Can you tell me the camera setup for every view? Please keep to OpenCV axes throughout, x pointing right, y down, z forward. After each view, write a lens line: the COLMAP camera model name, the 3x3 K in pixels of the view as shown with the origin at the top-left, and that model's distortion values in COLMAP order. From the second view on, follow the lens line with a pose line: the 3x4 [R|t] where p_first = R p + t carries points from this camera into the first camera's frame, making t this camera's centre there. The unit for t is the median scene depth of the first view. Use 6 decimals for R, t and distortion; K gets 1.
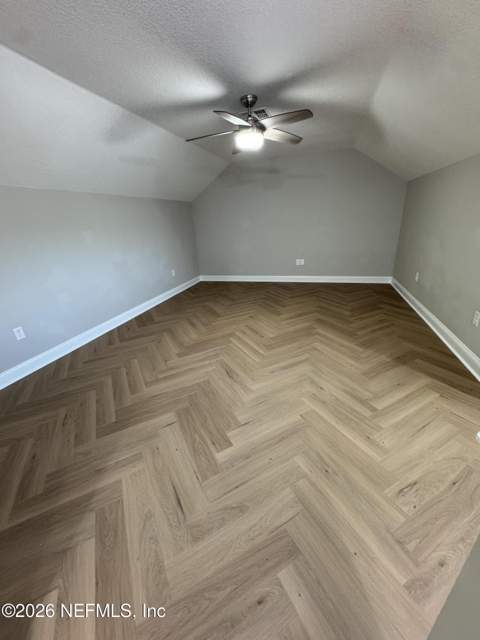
lens RADIAL K [[256.0, 0, 240.0], [0, 256.0, 320.0], [0, 0, 1]] dist [-0.001085, 0.000032]
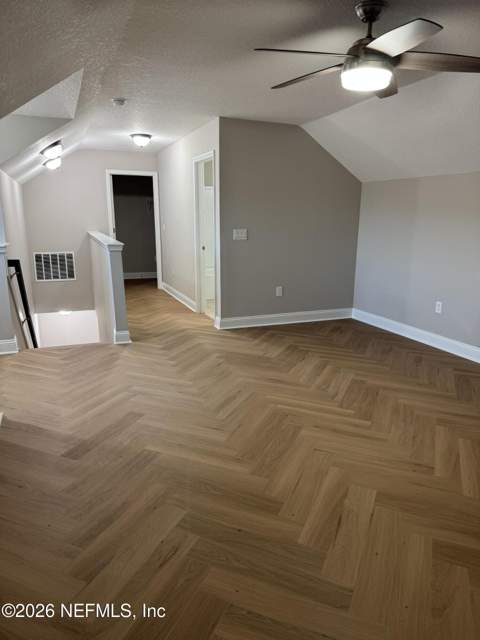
lens RADIAL K [[447.6, 0, 240.0], [0, 447.6, 320.0], [0, 0, 1]] dist [0.001223, 0.000198]
pose [[-0.780114, 0.190910, -0.595799, 0.832695], [-0.194608, 0.831018, 0.521092, -0.662333], [0.594601, 0.522458, -0.611136, 1.541291]]
